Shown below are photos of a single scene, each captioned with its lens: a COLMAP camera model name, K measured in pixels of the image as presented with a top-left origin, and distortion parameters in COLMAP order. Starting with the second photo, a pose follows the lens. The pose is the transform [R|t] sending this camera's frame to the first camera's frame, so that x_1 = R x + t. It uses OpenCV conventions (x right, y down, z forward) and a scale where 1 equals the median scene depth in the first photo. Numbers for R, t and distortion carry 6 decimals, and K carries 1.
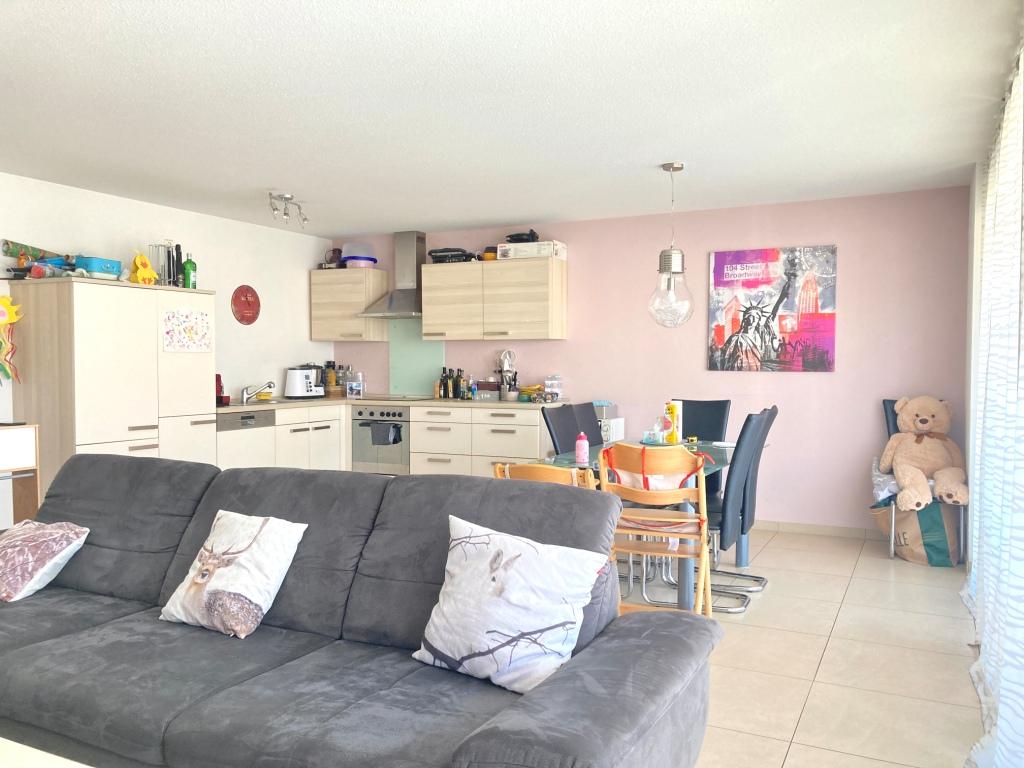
lens RADIAL K [[846.1, 0, 512.0], [0, 846.1, 384.0], [0, 0, 1]] dist [0.031078, -0.010647]
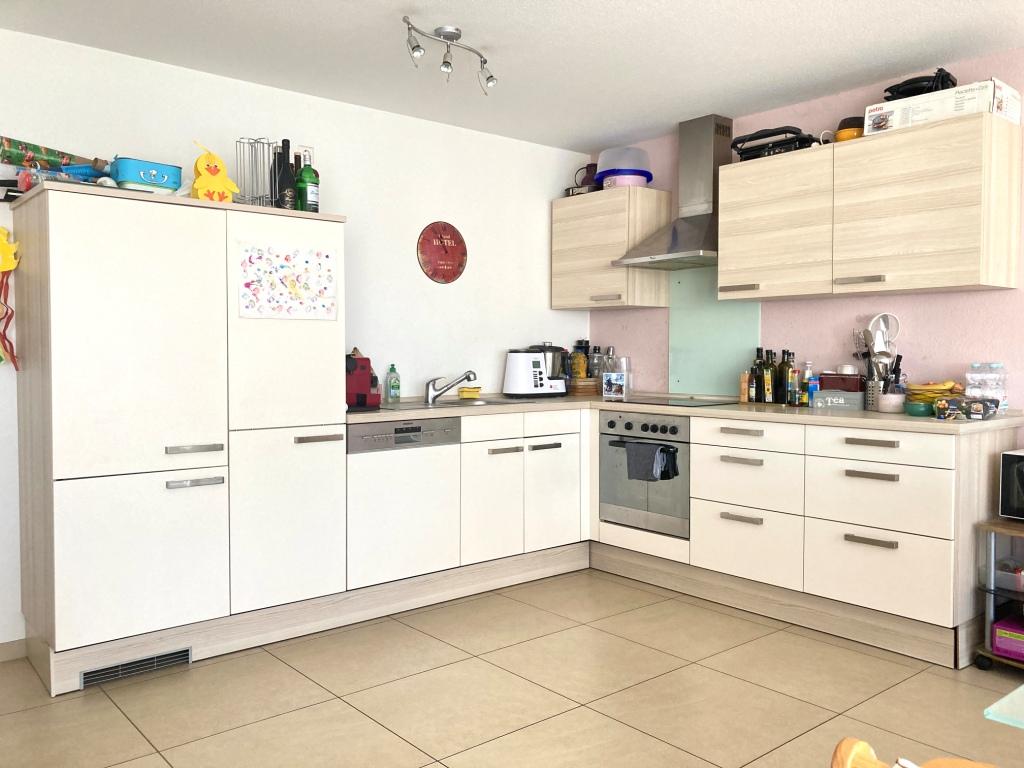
lens RADIAL K [[846.1, 0, 512.0], [0, 846.1, 384.0], [0, 0, 1]] dist [0.031078, -0.010647]
pose [[0.918348, 0.014737, -0.395499, -0.006664], [-0.010068, 0.999853, 0.013877, -0.001867], [0.395645, -0.008762, 0.918362, 0.426453]]
